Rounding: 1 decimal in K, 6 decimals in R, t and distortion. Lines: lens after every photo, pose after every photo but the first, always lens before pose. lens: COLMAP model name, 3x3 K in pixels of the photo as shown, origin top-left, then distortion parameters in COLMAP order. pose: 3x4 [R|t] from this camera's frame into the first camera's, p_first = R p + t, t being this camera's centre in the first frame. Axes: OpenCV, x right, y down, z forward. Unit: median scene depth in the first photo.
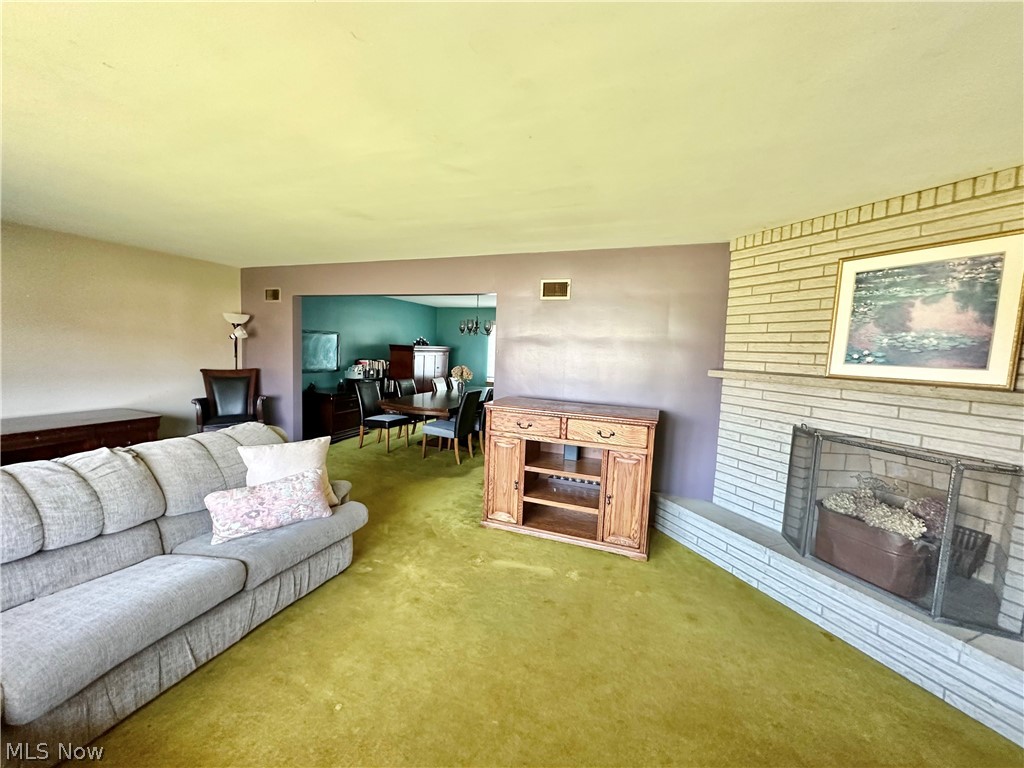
lens RADIAL K [[405.5, 0, 509.4], [0, 405.5, 385.0], [0, 0, 1]] dist [-0.000751, 0.001129]
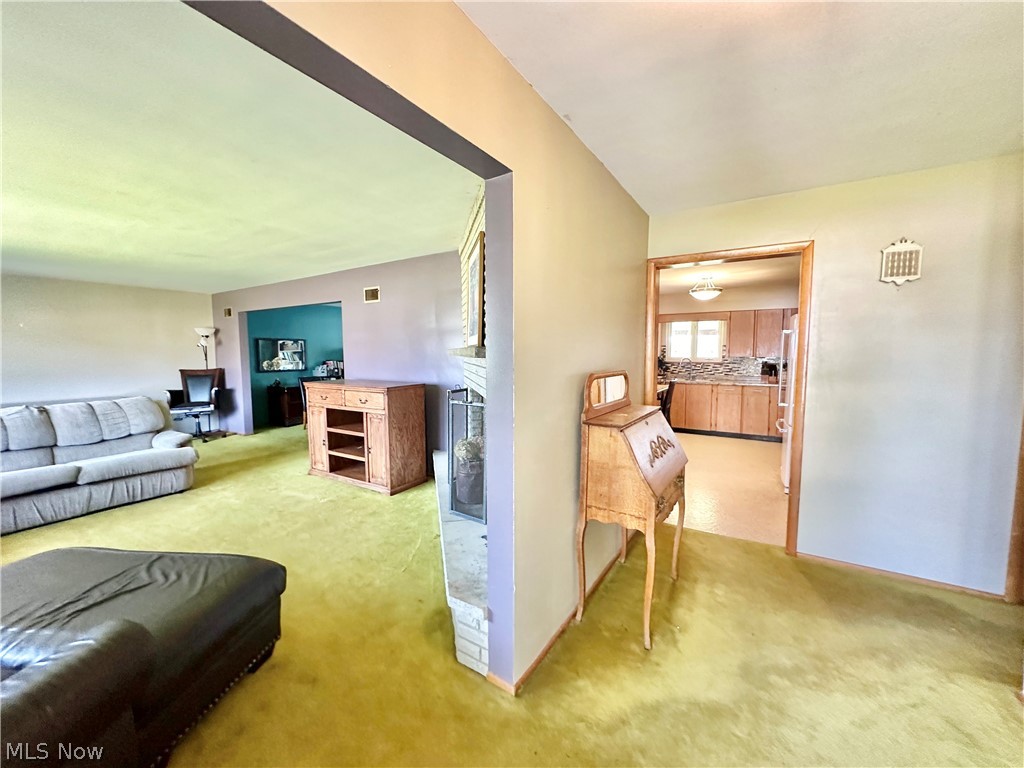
lens RADIAL K [[405.5, 0, 510.3], [0, 405.5, 386.3], [0, 0, 1]] dist [-0.000751, 0.001129]
pose [[0.981067, -0.027363, -0.191724, 0.961503], [0.025540, 0.999602, -0.011971, 0.100714], [0.191975, 0.006848, 0.981376, -0.220852]]
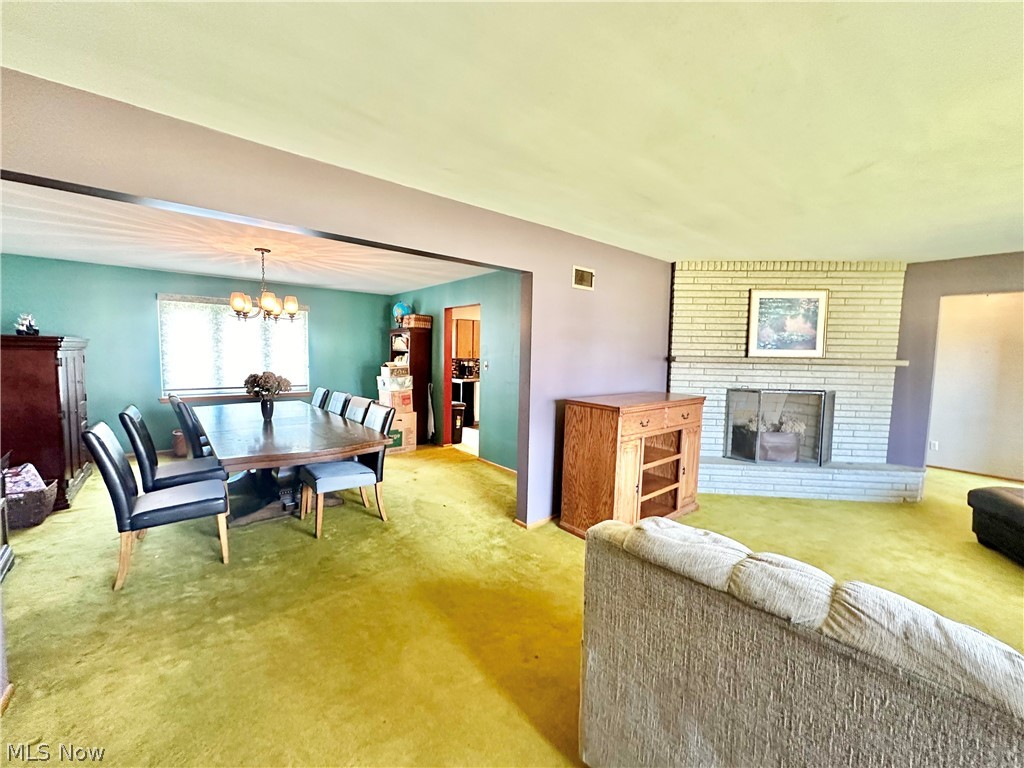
lens RADIAL K [[405.5, 0, 509.7], [0, 405.5, 382.3], [0, 0, 1]] dist [-0.000751, 0.001129]
pose [[0.483333, -0.096290, 0.870125, -0.989805], [0.078920, 0.994678, 0.066235, -0.088072], [-0.871872, 0.036657, 0.488360, 0.857872]]
